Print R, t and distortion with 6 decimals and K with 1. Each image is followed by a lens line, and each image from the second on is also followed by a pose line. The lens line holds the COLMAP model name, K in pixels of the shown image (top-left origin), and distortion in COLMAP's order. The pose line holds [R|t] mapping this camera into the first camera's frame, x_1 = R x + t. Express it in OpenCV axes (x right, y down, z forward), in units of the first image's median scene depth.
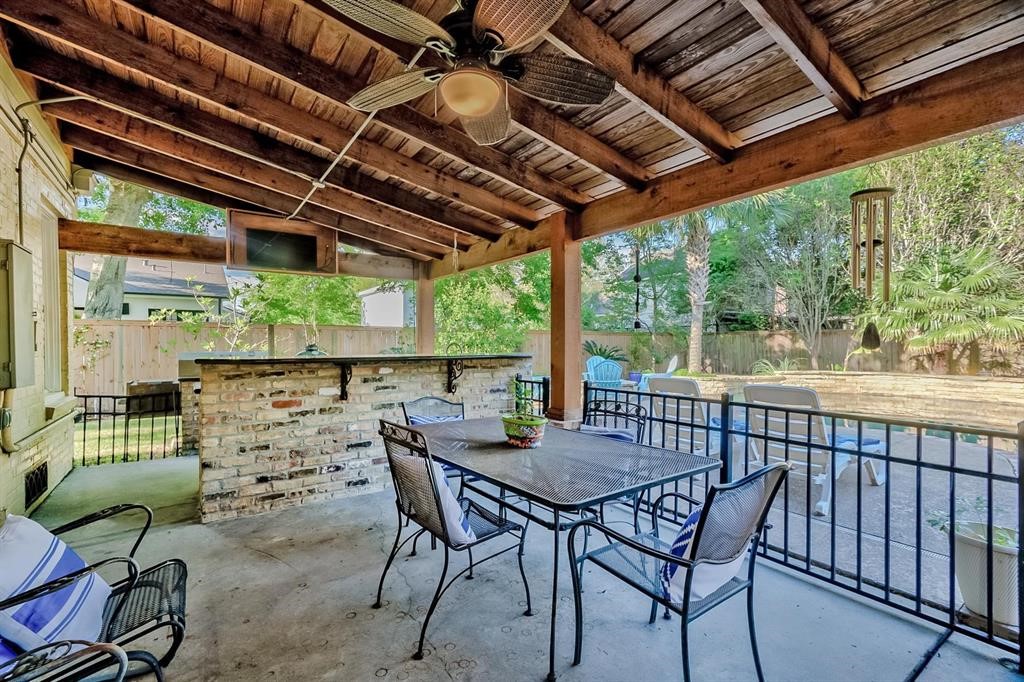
lens RADIAL K [[456.6, 0, 511.4], [0, 456.6, 345.3], [0, 0, 1]] dist [0.021662, -0.007612]
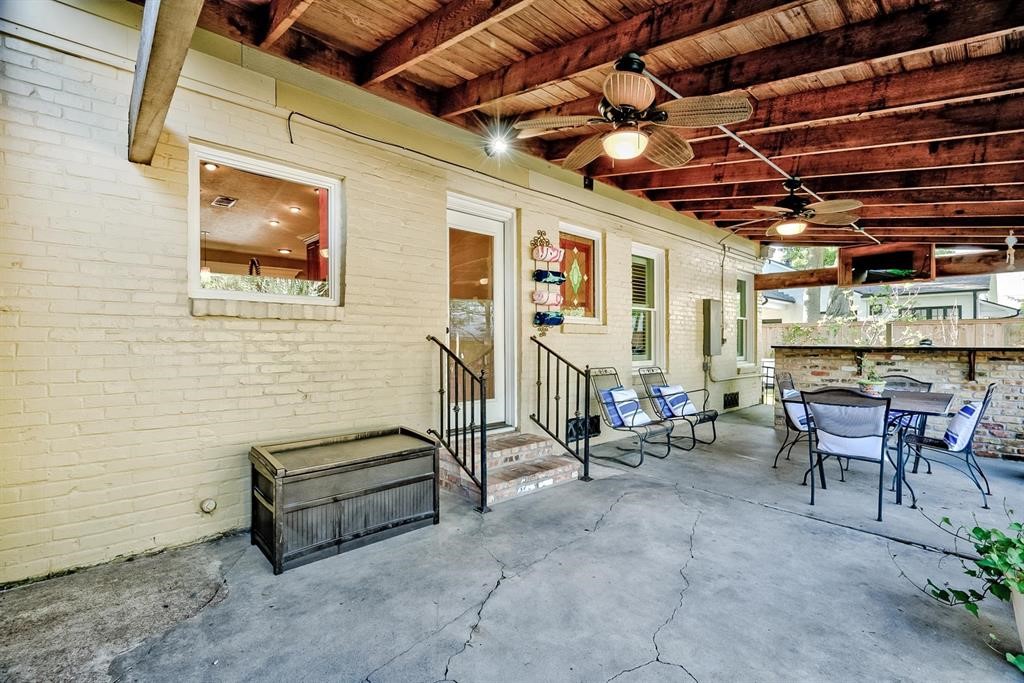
lens RADIAL K [[456.6, 0, 511.4], [0, 456.6, 345.8], [0, 0, 1]] dist [0.021662, -0.007612]
pose [[0.127597, 0.011200, -0.991763, 0.915221], [-0.004049, 0.999934, 0.010772, 0.009820], [0.991818, 0.002641, 0.127634, -0.304348]]
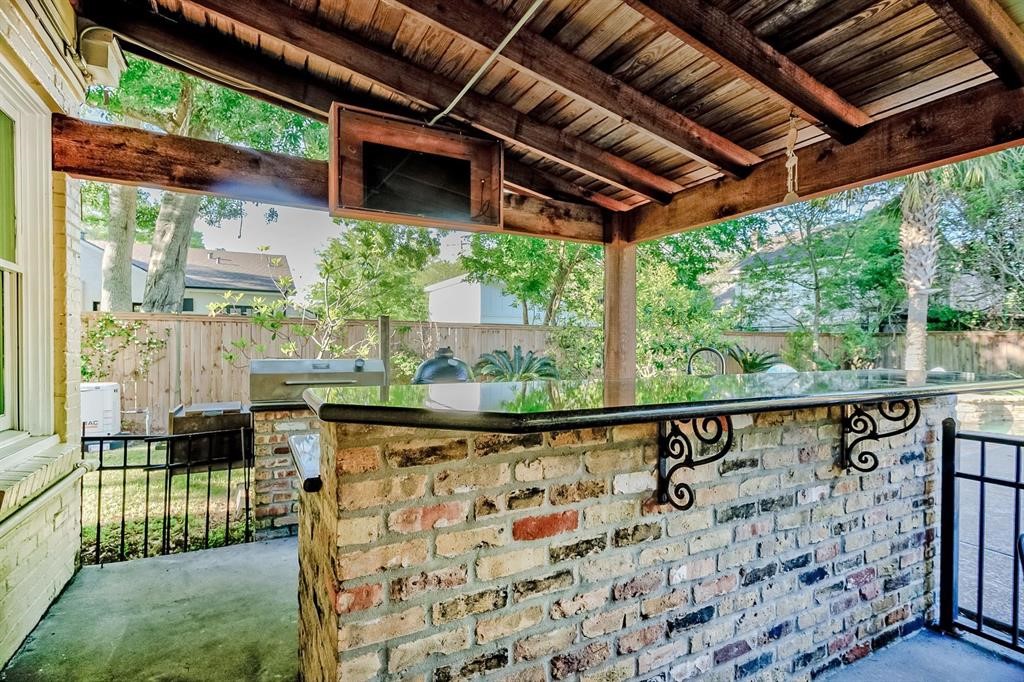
lens RADIAL K [[489.7, 0, 507.5], [0, 489.7, 344.3], [0, 0, 1]] dist [0.013499, -0.008787]
pose [[0.991784, 0.006556, -0.127755, -0.409693], [-0.007074, 0.999968, -0.003601, -0.007595], [0.127727, 0.004475, 0.991799, 0.543311]]
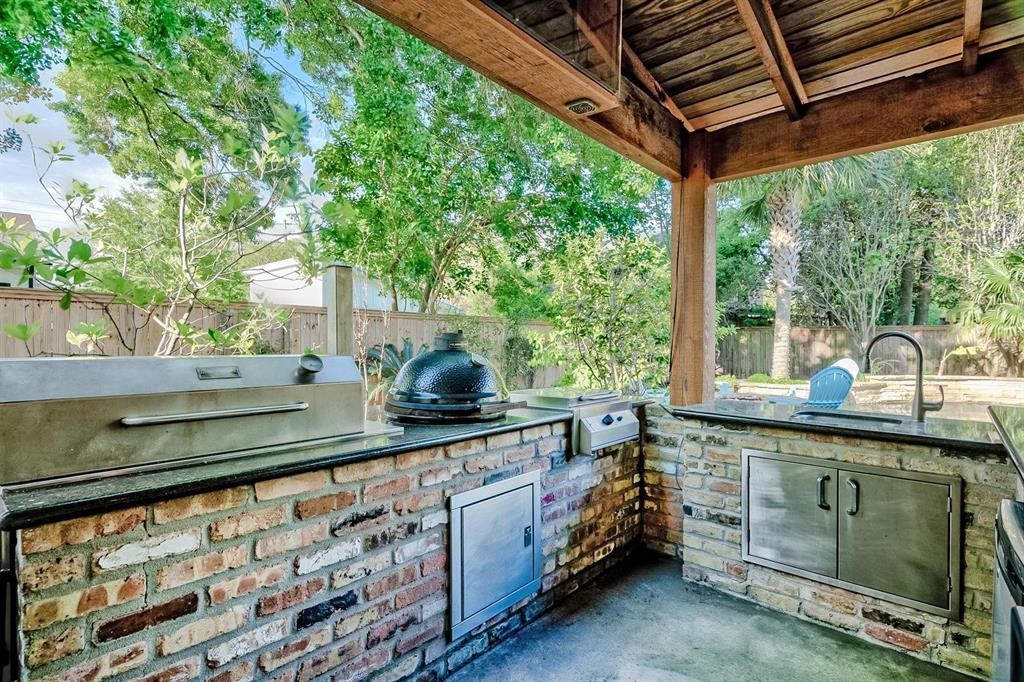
lens RADIAL K [[489.7, 0, 507.5], [0, 489.7, 344.3], [0, 0, 1]] dist [0.013499, -0.008787]
pose [[0.975055, 0.004651, 0.221914, -0.728385], [-0.005248, 0.999984, 0.002103, 0.008067], [-0.221901, -0.003215, 0.975064, 0.978074]]
